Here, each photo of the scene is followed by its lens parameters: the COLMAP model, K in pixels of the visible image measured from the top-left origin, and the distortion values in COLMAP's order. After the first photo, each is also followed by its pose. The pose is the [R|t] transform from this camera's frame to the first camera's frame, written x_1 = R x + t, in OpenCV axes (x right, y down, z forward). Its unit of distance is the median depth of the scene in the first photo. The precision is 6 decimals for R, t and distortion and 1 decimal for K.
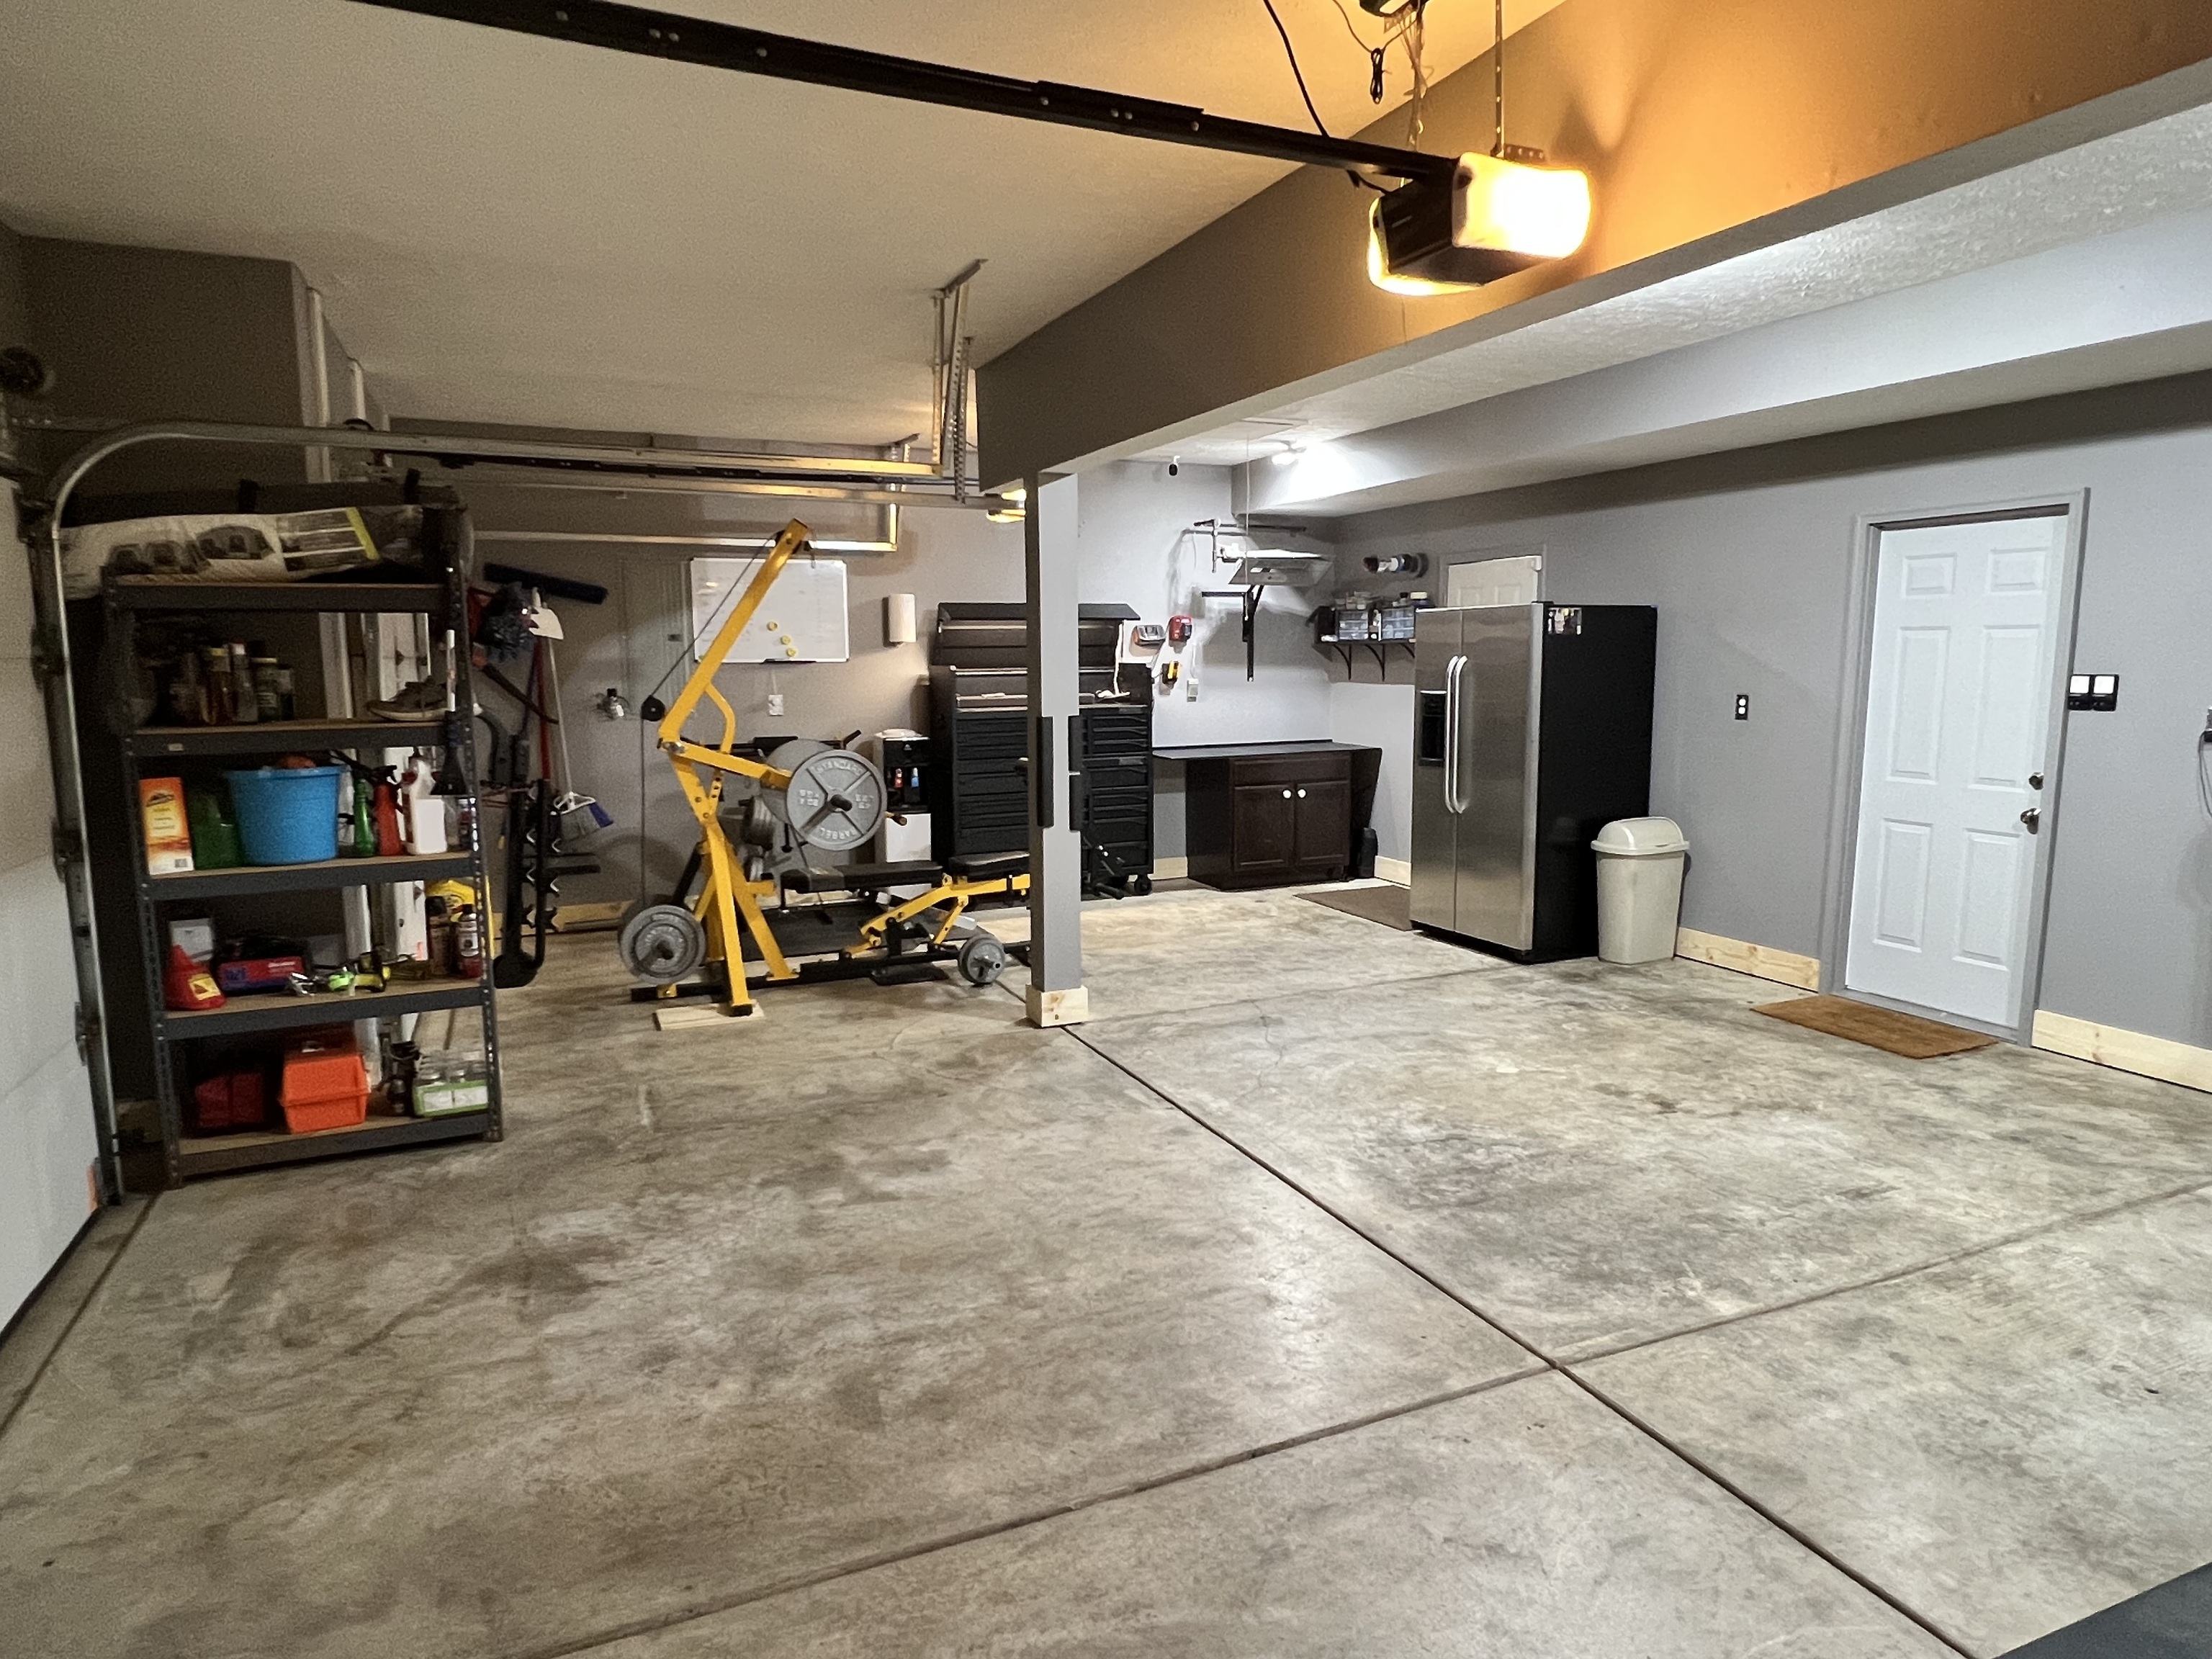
lens RADIAL K [[1309.4, 0, 1107.7], [0, 1309.4, 831.0], [0, 0, 1]] dist [-0.001677, -0.000214]
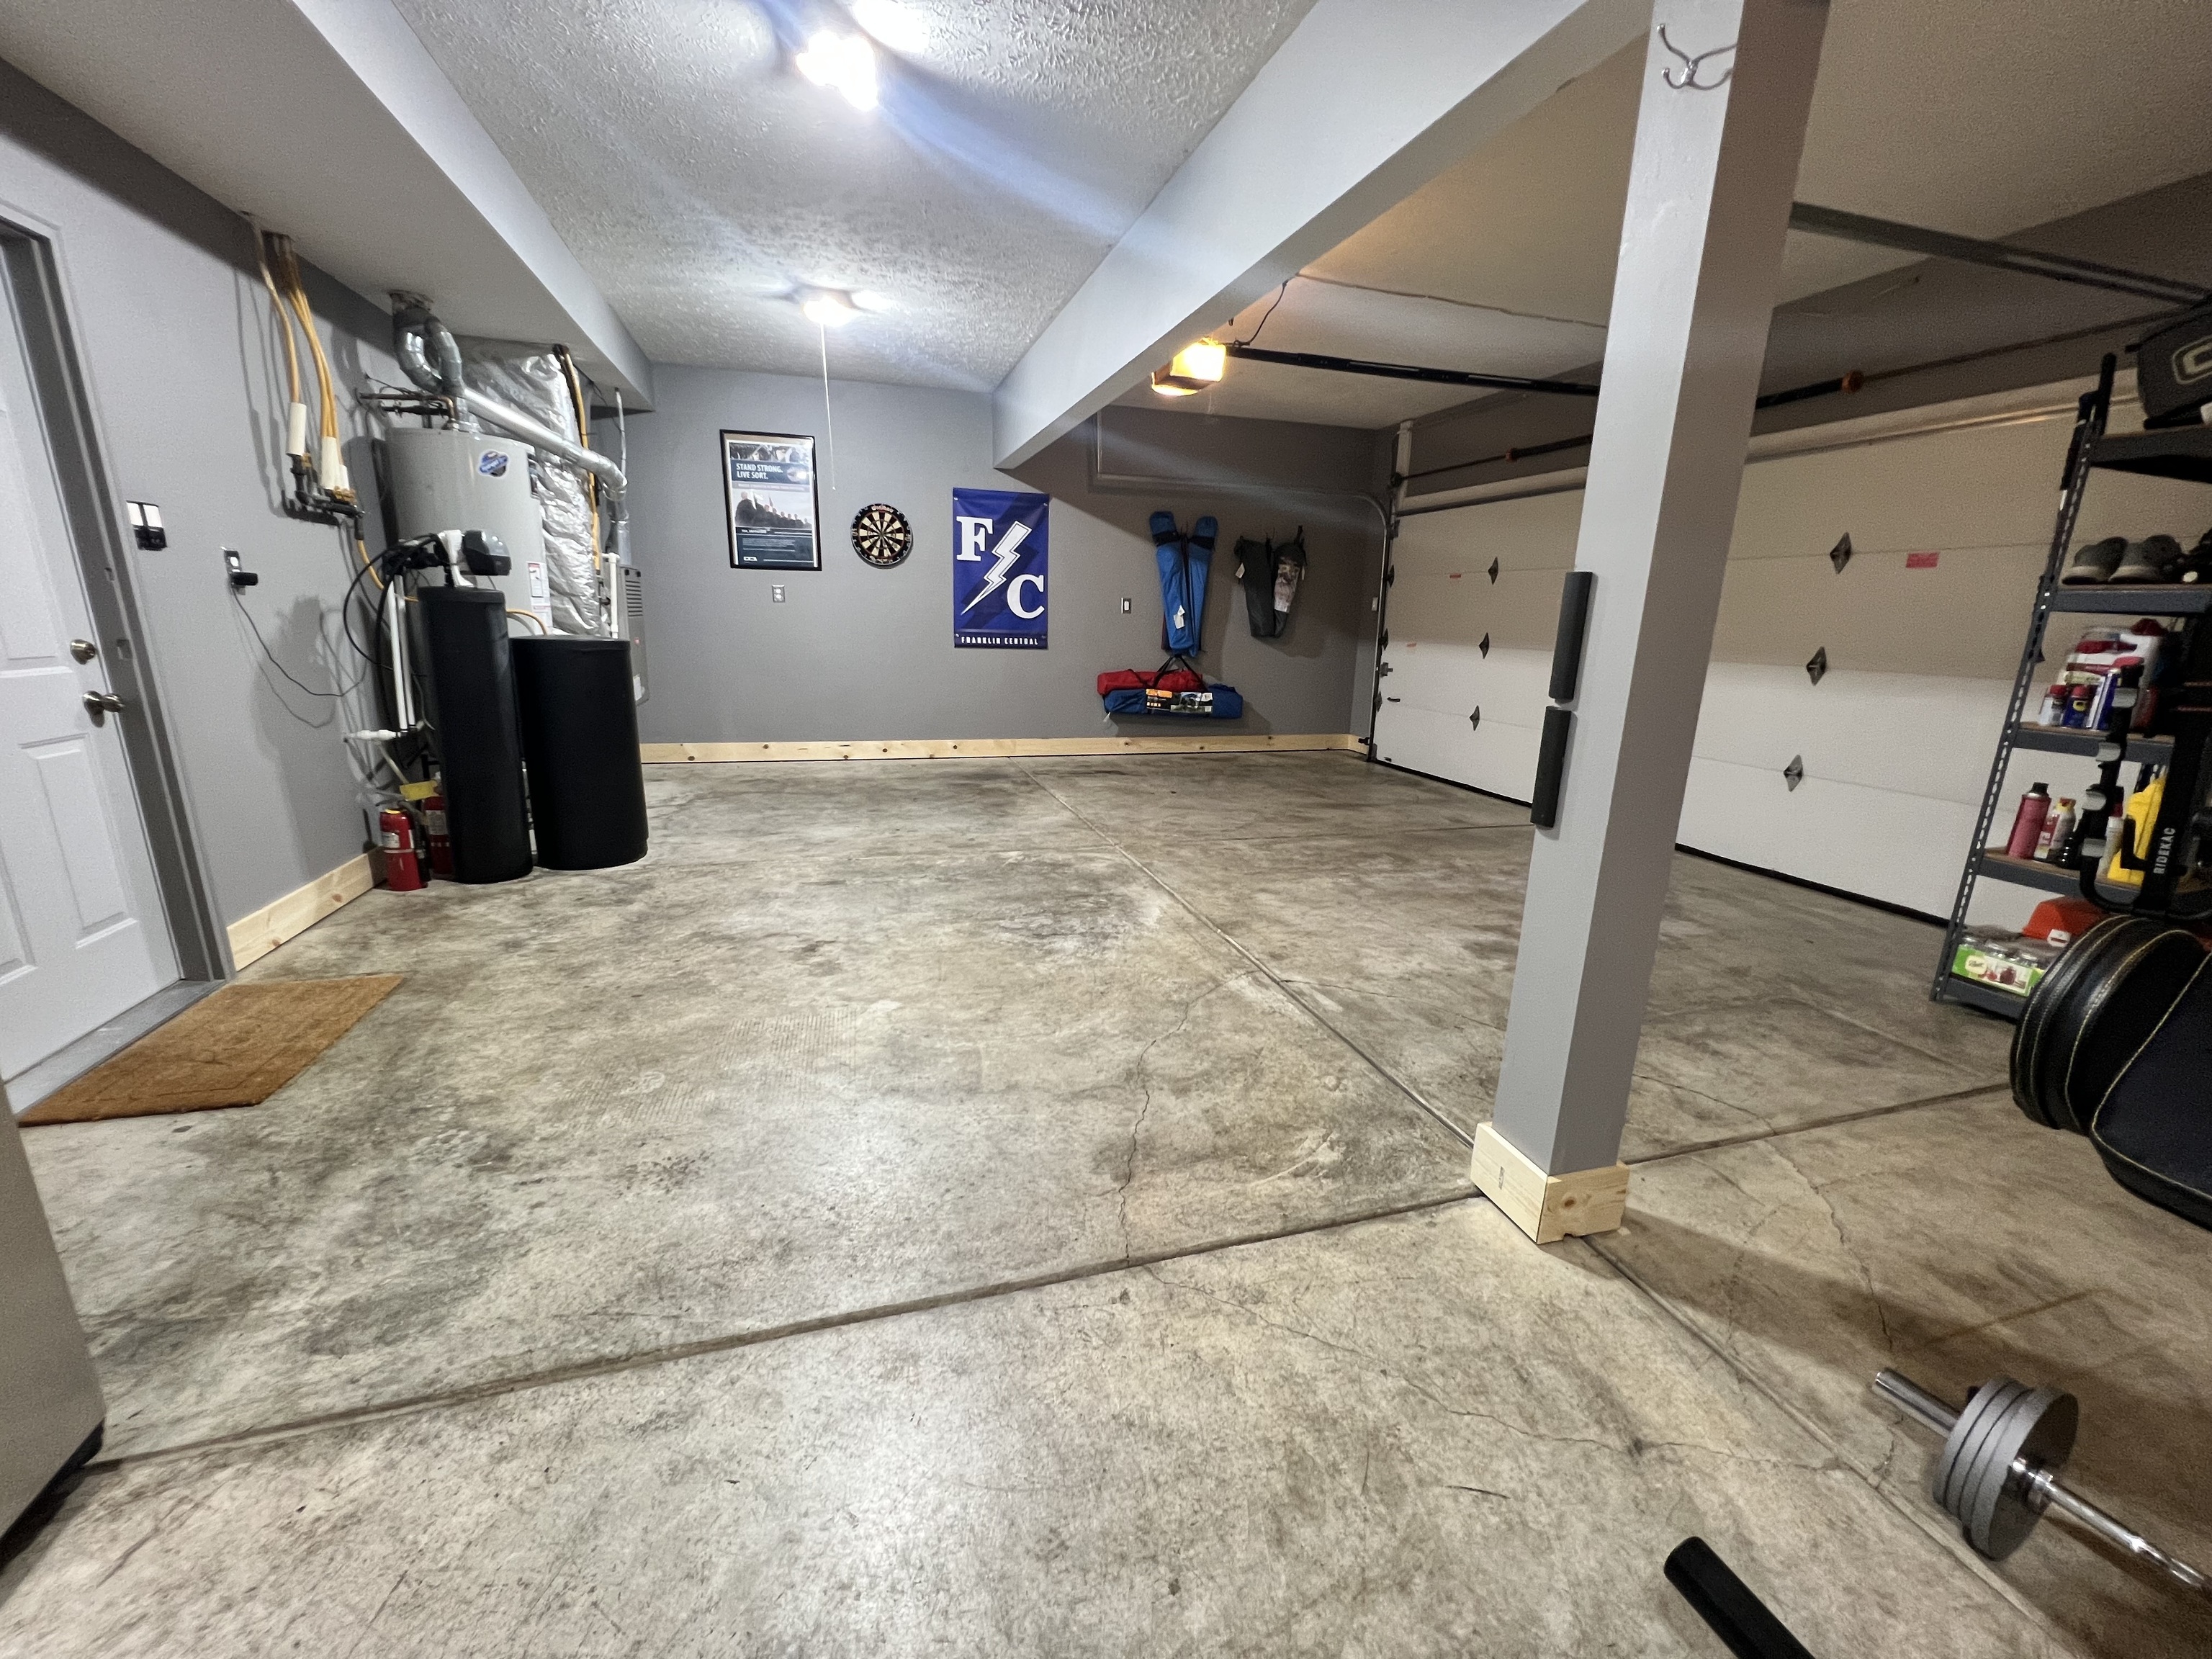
lens RADIAL K [[887.4, 0, 1099.0], [0, 887.4, 827.4], [0, 0, 1]] dist [-0.000482, 0.000180]
pose [[-0.993353, -0.043704, 0.106489, 0.128762], [-0.001881, 0.931158, 0.364612, -0.147738], [-0.115093, 0.361988, -0.925050, 1.662756]]
